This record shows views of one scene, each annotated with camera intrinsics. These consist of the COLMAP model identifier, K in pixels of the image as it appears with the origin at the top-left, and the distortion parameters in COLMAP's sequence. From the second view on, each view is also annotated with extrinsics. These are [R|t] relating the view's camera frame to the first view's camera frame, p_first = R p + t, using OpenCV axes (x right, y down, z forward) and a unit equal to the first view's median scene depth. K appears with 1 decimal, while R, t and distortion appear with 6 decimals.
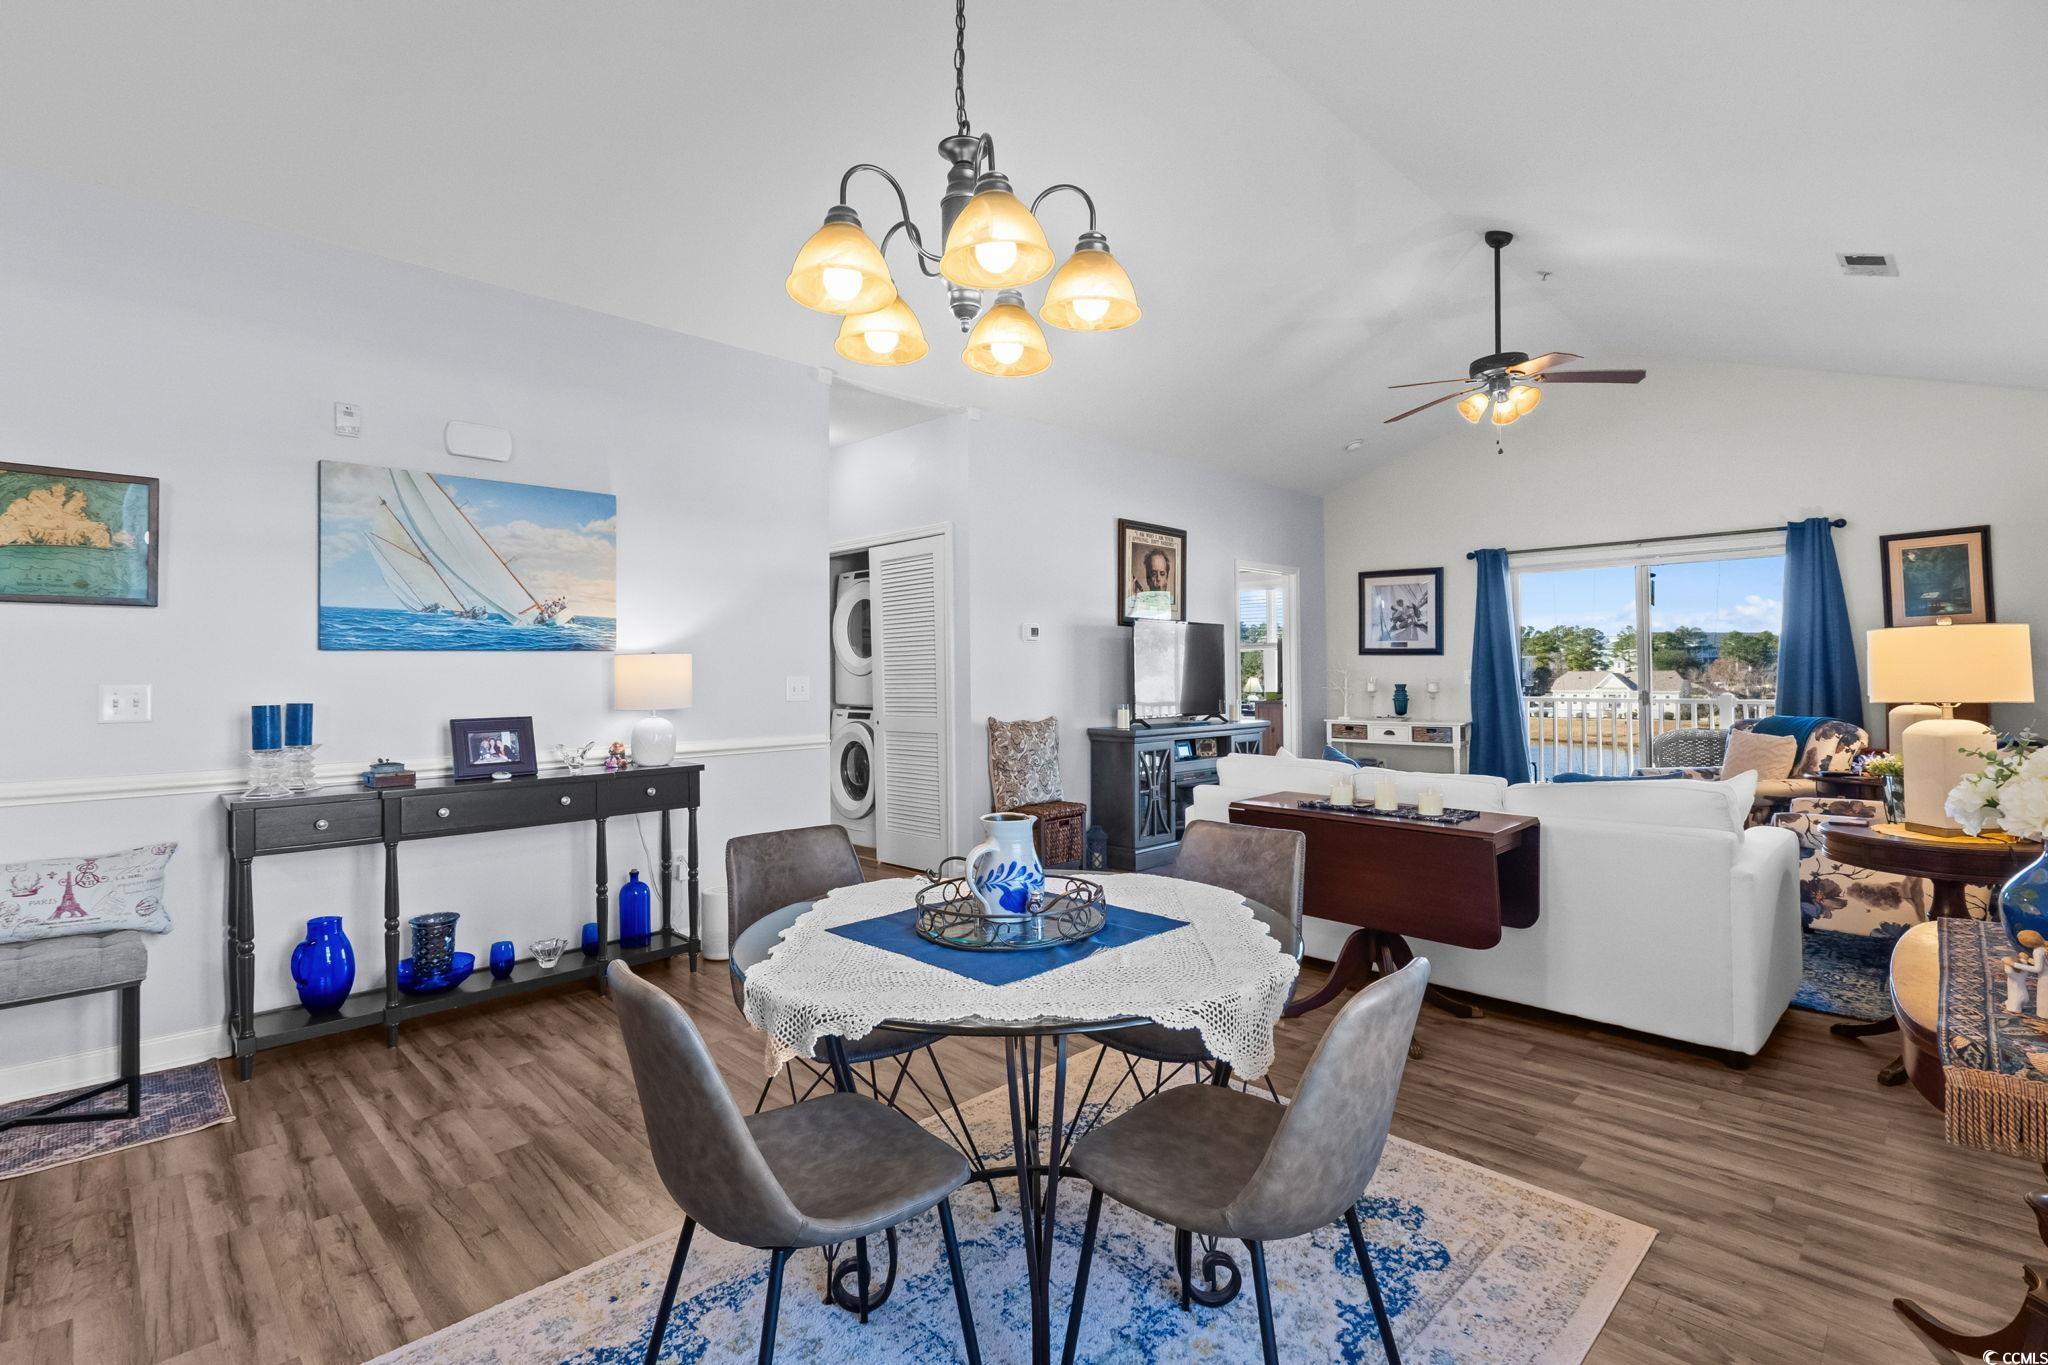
lens RADIAL K [[932.8, 0, 1019.5], [0, 932.8, 664.1], [0, 0, 1]] dist [-0.011996, 0.001363]
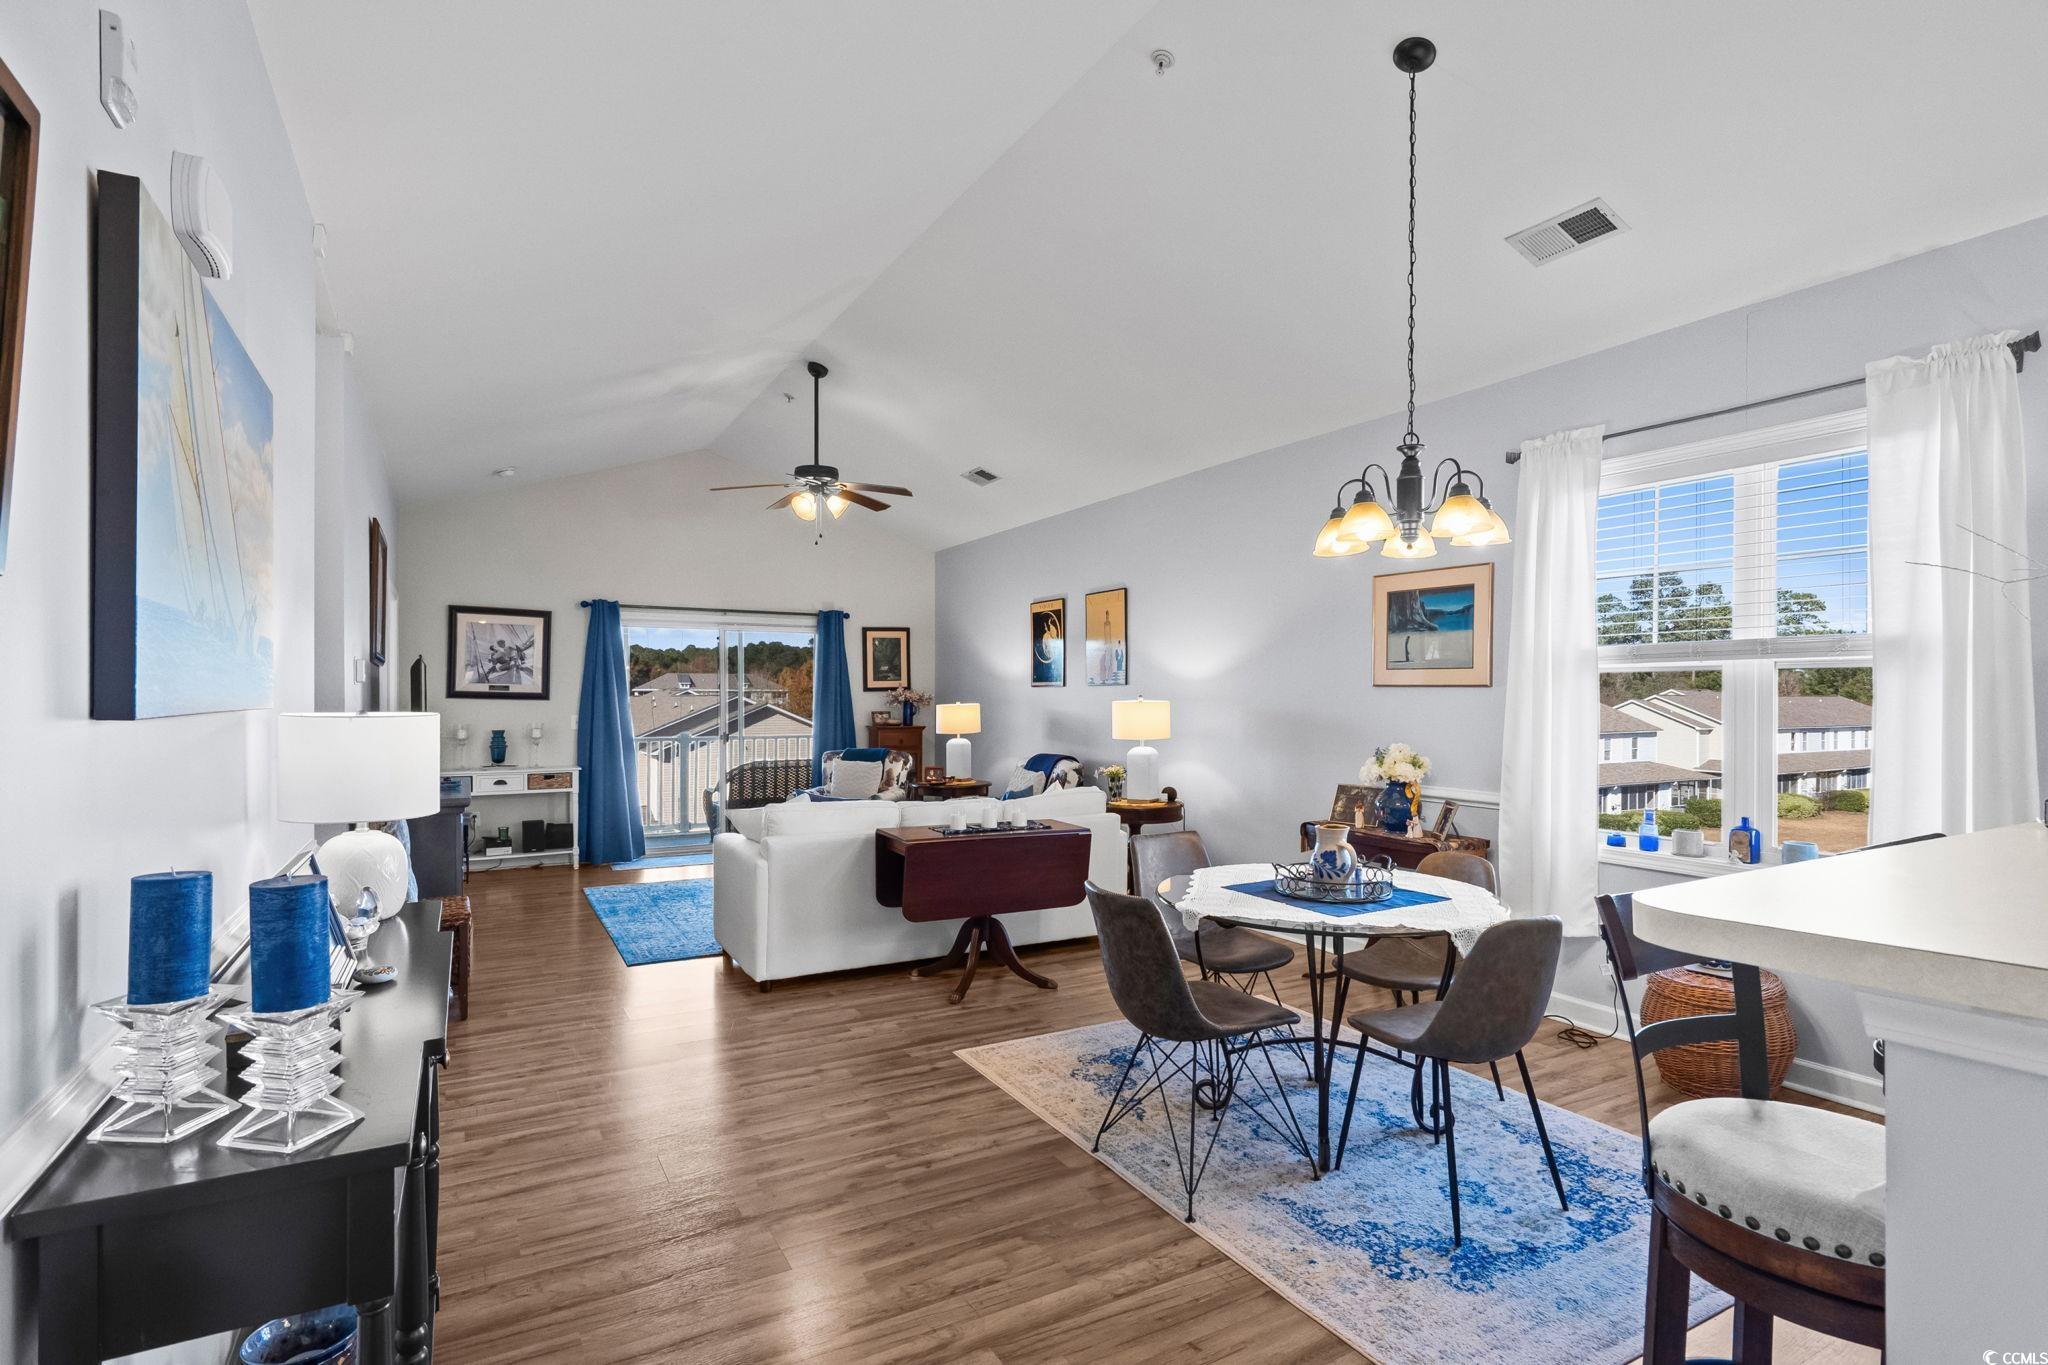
lens RADIAL K [[974.0, 0, 1026.8], [0, 974.0, 698.3], [0, 0, 1]] dist [-0.013460, 0.000083]
pose [[0.251956, 0.009448, 0.967693, -0.491508], [-0.012012, 0.999906, -0.006635, -0.012634], [-0.967664, -0.009952, 0.252046, 0.295283]]
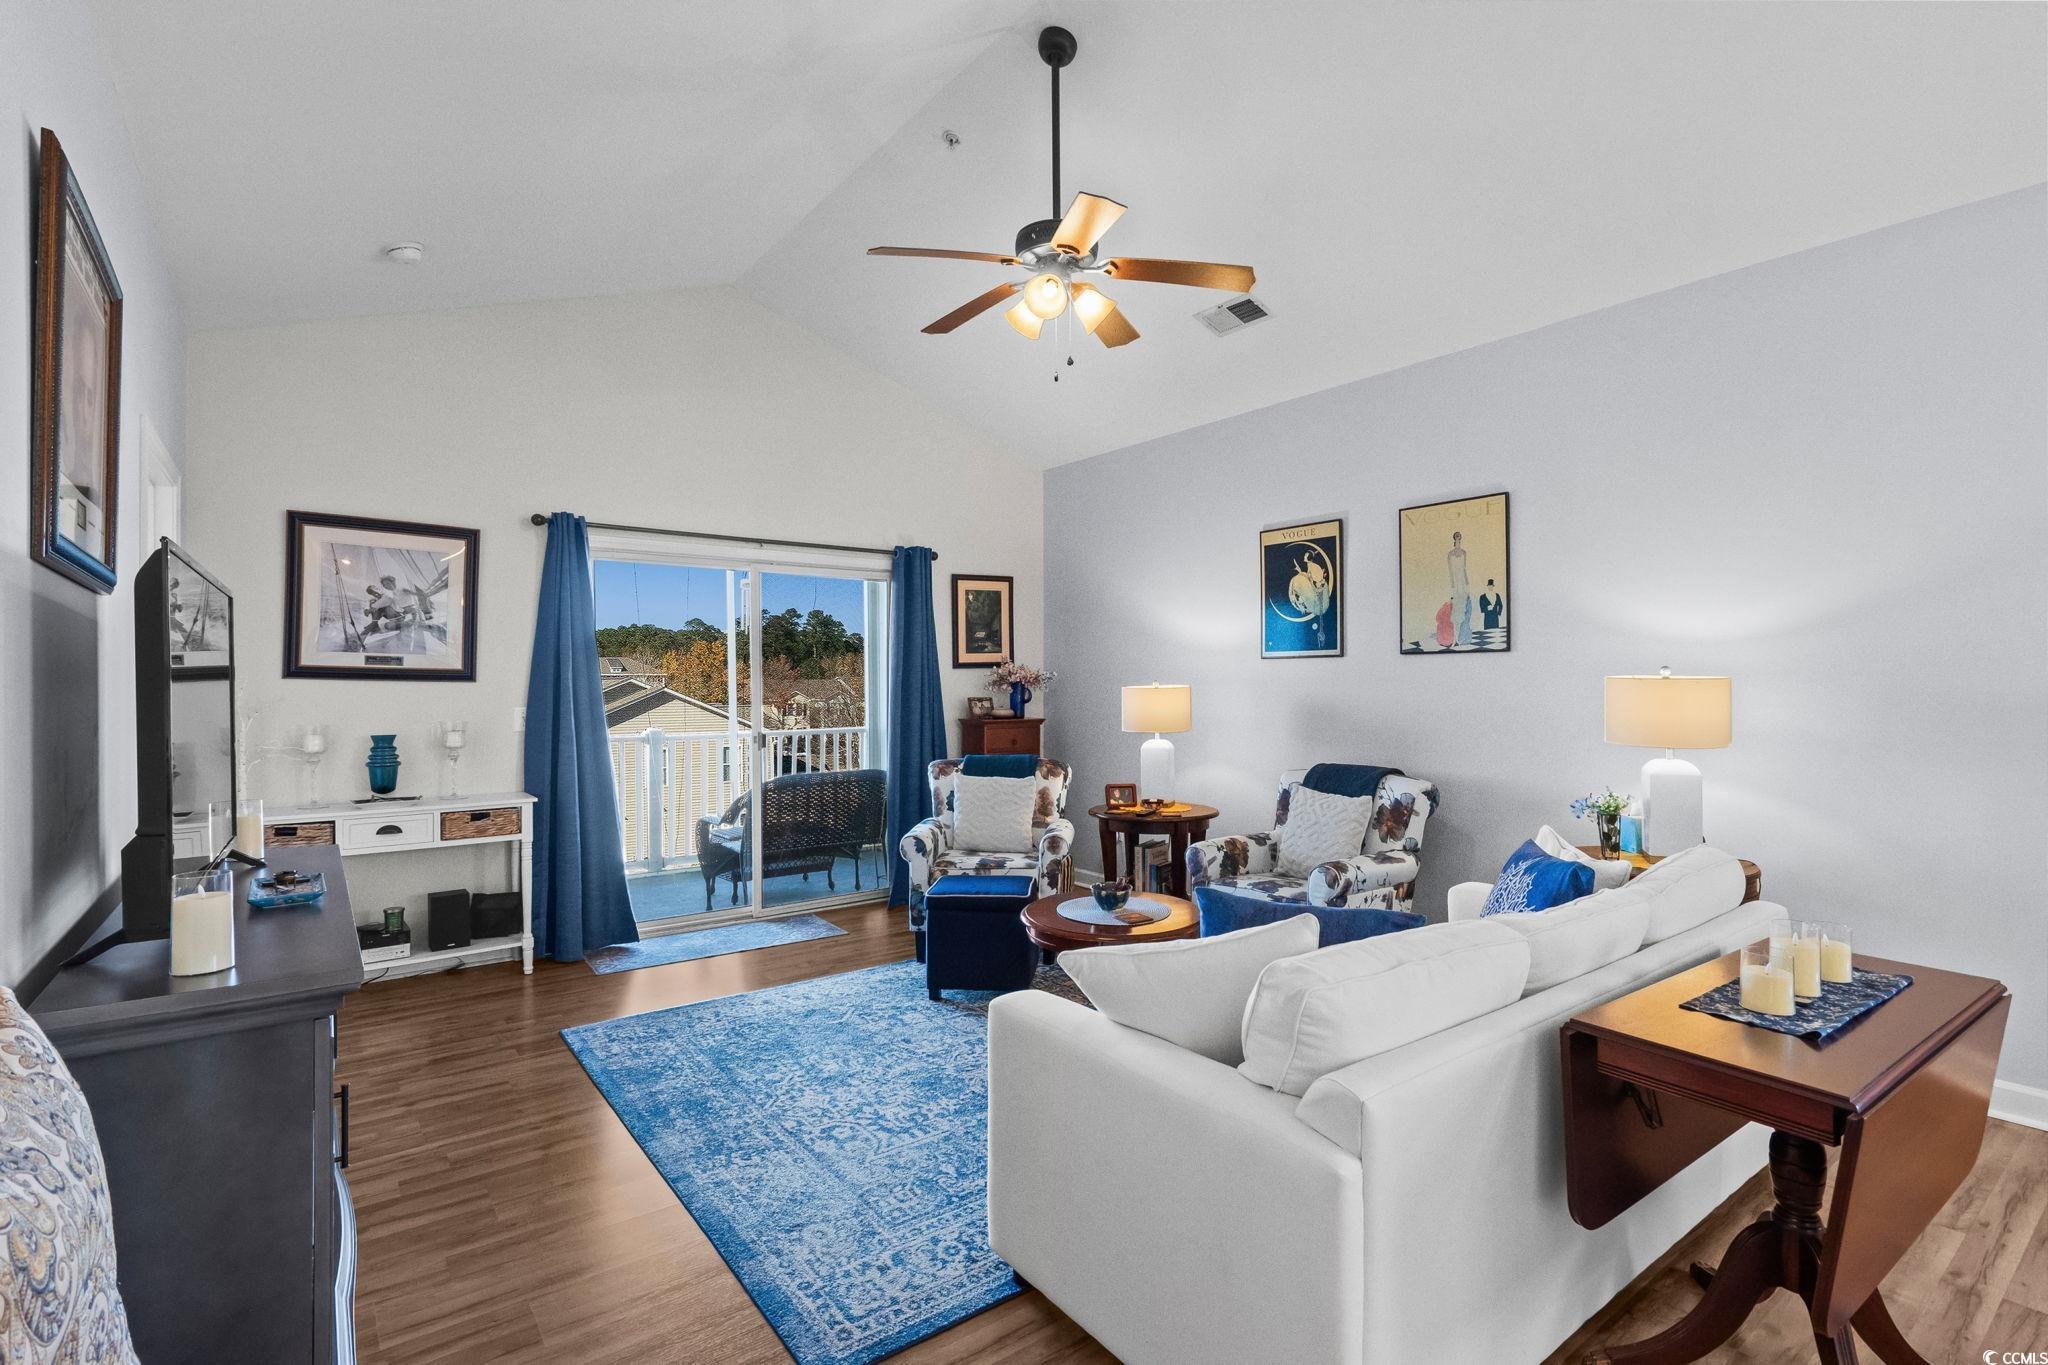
lens RADIAL K [[957.1, 0, 1031.6], [0, 957.1, 678.0], [0, 0, 1]] dist [-0.000115, 0.000775]
pose [[0.128068, 0.012932, 0.991681, -0.108290], [-0.007197, 0.999901, -0.012110, -0.008537], [-0.991739, -0.005586, 0.128148, 0.687421]]
